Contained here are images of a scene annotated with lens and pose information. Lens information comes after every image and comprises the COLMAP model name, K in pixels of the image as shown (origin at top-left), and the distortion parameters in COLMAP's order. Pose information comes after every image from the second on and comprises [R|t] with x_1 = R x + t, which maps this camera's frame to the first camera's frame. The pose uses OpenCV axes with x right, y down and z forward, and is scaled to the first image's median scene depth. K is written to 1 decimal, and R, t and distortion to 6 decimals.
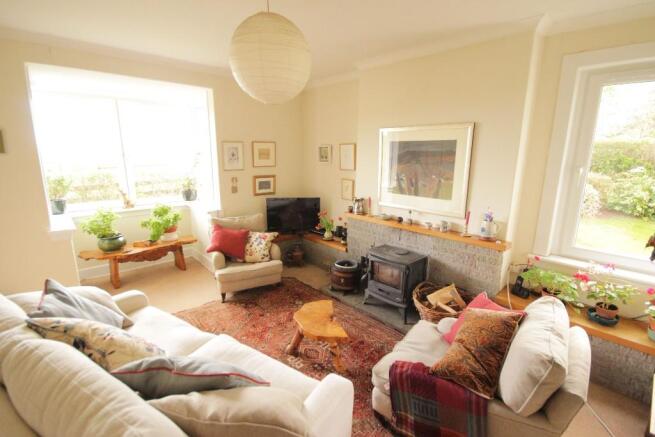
lens RADIAL K [[310.7, 0, 326.9], [0, 310.7, 217.9], [0, 0, 1]] dist [-0.001744, -0.000255]
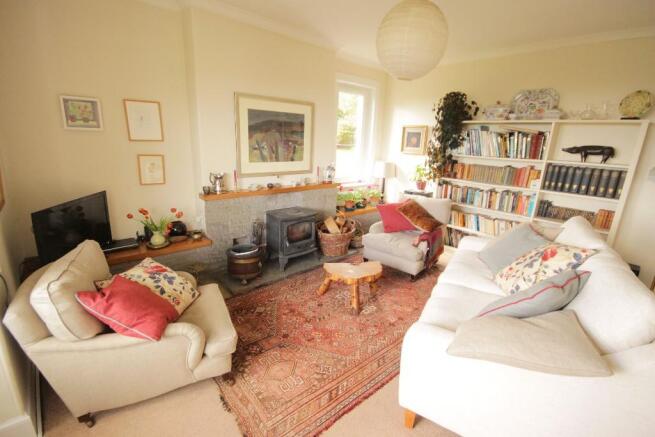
lens RADIAL K [[310.7, 0, 326.5], [0, 310.7, 220.6], [0, 0, 1]] dist [-0.001744, -0.000255]
pose [[-0.006718, -0.267604, 0.963505, -0.850722], [0.166165, 0.949833, 0.264966, -0.136051], [-0.986075, 0.161881, 0.038085, 0.812521]]
